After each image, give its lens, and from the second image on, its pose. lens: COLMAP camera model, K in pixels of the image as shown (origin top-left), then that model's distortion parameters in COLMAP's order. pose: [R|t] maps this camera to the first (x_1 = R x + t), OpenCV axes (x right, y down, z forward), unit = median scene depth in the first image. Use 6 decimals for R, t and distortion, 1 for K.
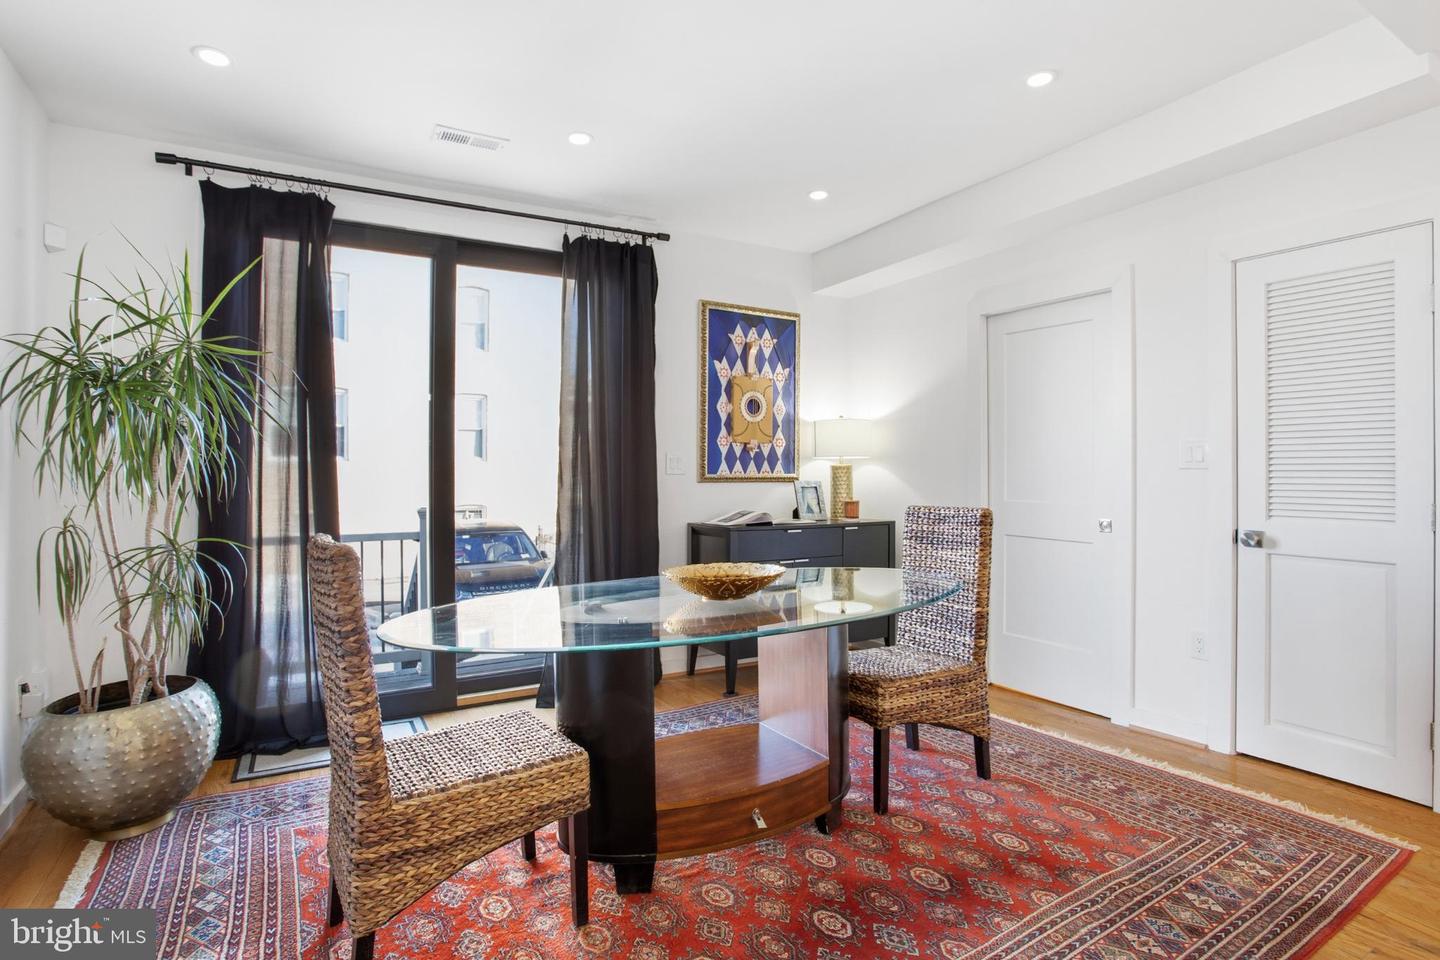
lens RADIAL K [[728.9, 0, 721.3], [0, 728.9, 458.4], [0, 0, 1]] dist [-0.078839, 0.034024]
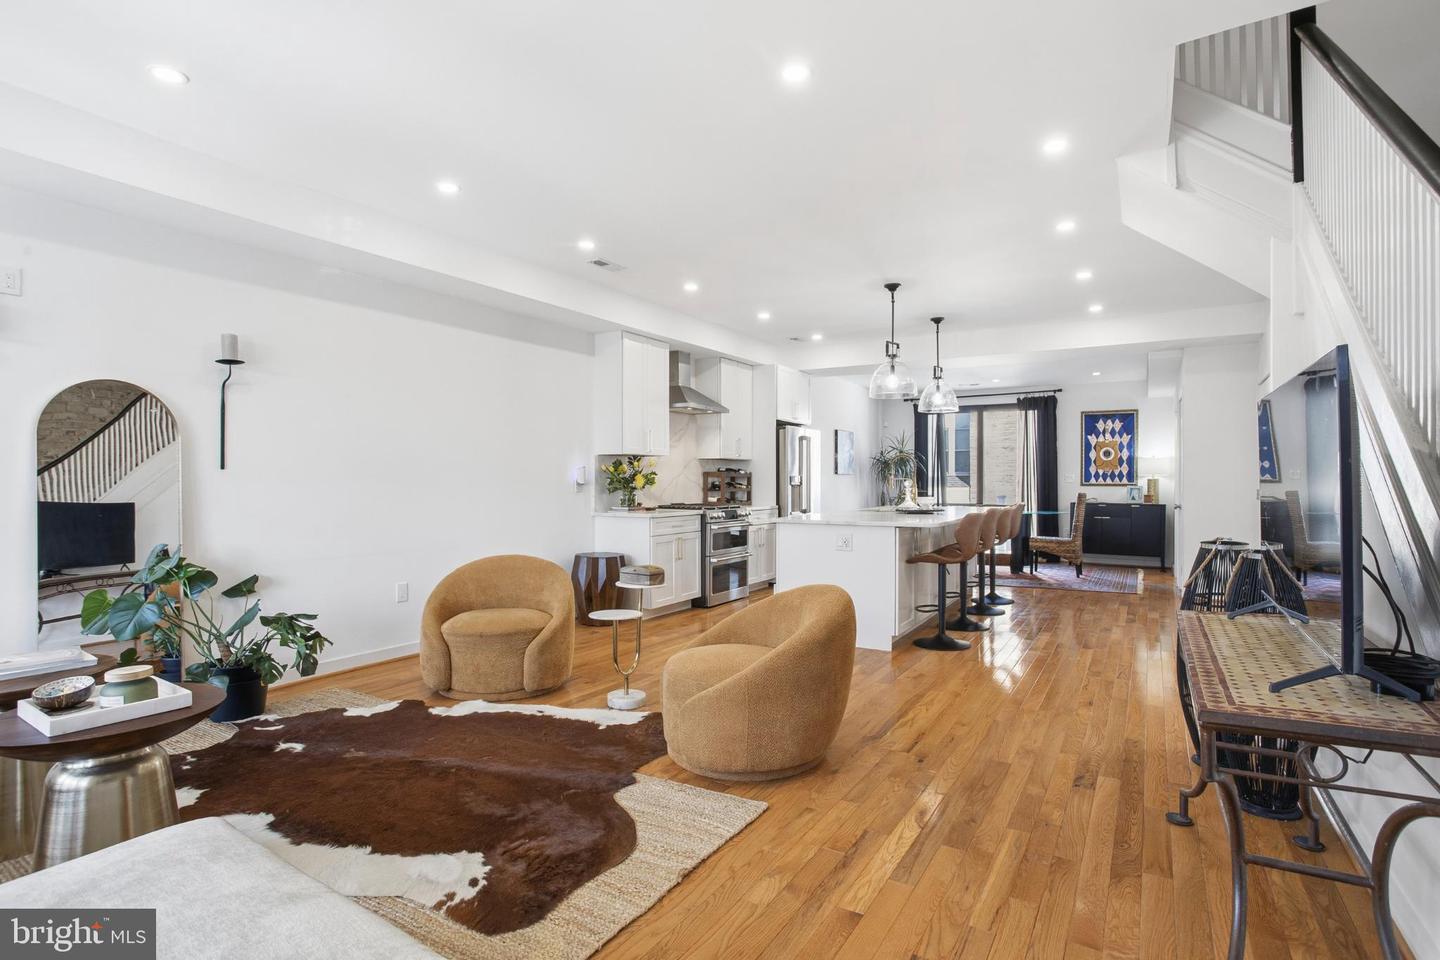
lens RADIAL K [[714.8, 0, 724.6], [0, 714.8, 485.0], [0, 0, 1]] dist [-0.077887, 0.029877]
pose [[0.465163, 0.004348, -0.885214, 1.484916], [0.011263, 0.999878, 0.010829, -0.009201], [0.885153, -0.015008, 0.465058, -1.151607]]
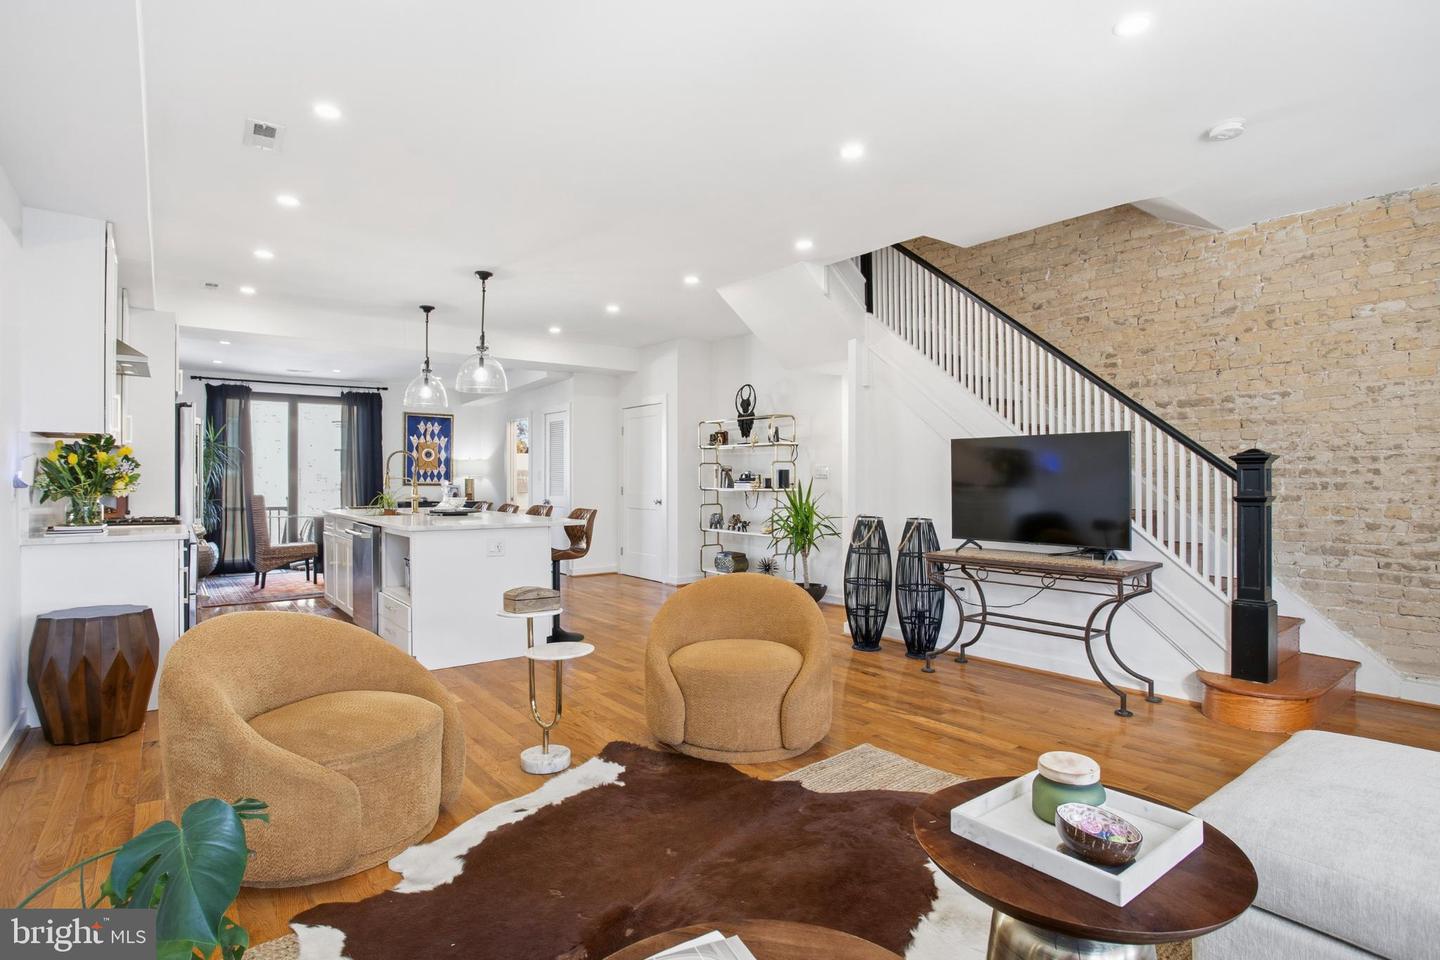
lens RADIAL K [[733.9, 0, 726.9], [0, 733.9, 480.6], [0, 0, 1]] dist [-0.091071, 0.050404]
pose [[0.991363, -0.001006, 0.131146, 0.731470], [-0.000631, 0.999922, 0.012439, -0.014843], [-0.131148, -0.012415, 0.991285, -1.570067]]
